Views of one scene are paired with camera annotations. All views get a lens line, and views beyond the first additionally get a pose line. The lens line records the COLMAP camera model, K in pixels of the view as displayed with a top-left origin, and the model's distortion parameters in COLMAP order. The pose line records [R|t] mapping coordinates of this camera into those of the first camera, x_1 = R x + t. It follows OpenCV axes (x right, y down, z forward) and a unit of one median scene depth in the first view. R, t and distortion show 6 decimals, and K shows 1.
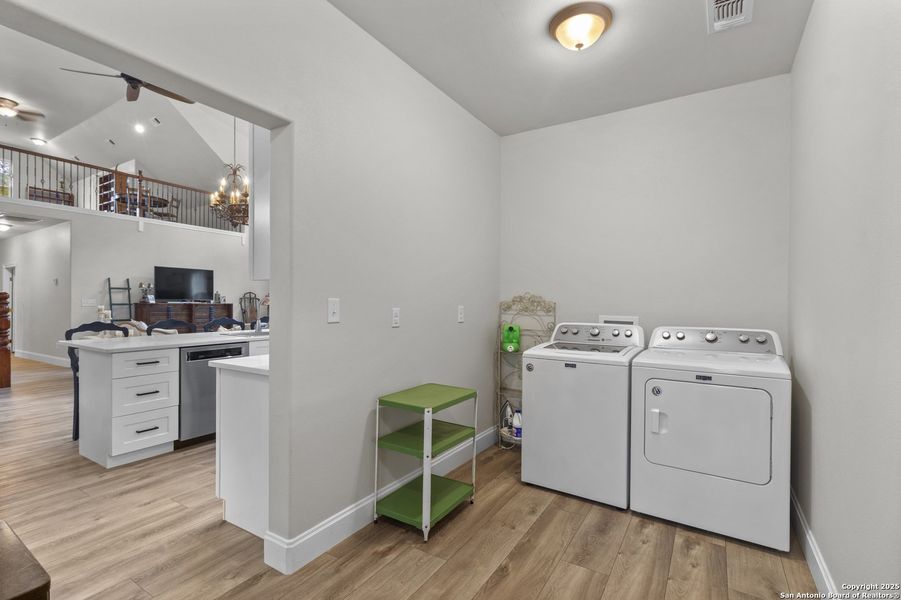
lens RADIAL K [[418.8, 0, 452.9], [0, 418.8, 305.5], [0, 0, 1]] dist [-0.000348, 0.000146]
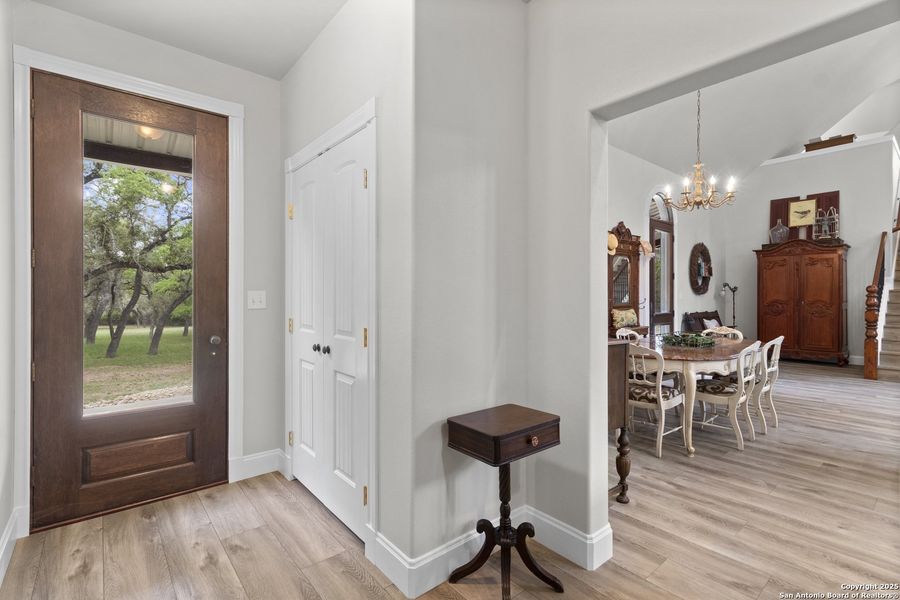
lens RADIAL K [[418.3, 0, 451.1], [0, 418.3, 297.4], [0, 0, 1]] dist [-0.000348, 0.000146]
pose [[-0.307945, 0.007367, -0.951376, 0.087250], [-0.003099, 0.999957, 0.008746, -0.004630], [0.951399, 0.005642, -0.307908, 0.121113]]
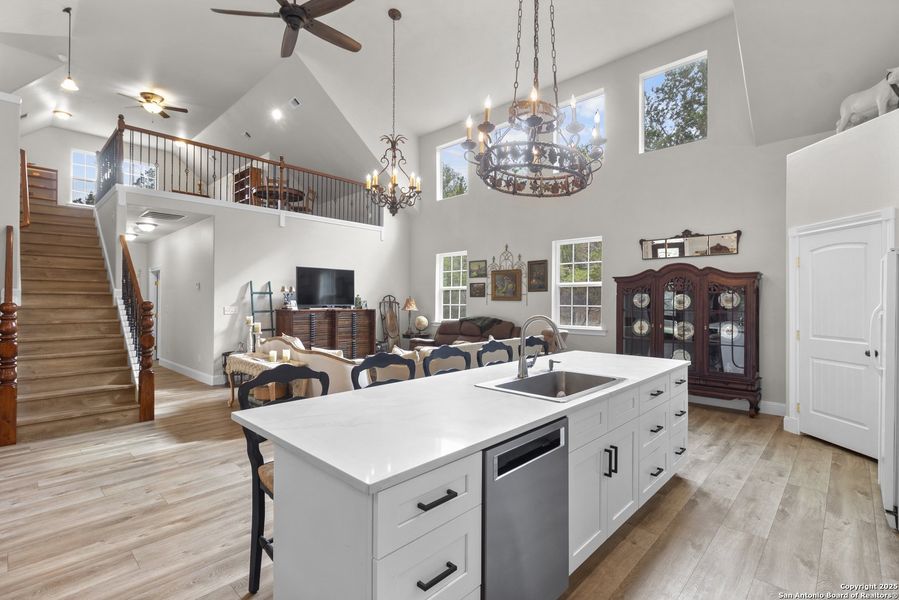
lens RADIAL K [[417.8, 0, 448.1], [0, 417.8, 298.7], [0, 0, 1]] dist [-0.000348, 0.000146]
pose [[0.979329, -0.004357, -0.202228, -0.236286], [0.002142, 0.999935, -0.011173, -0.018056], [0.202264, 0.010508, 0.979275, 0.226457]]
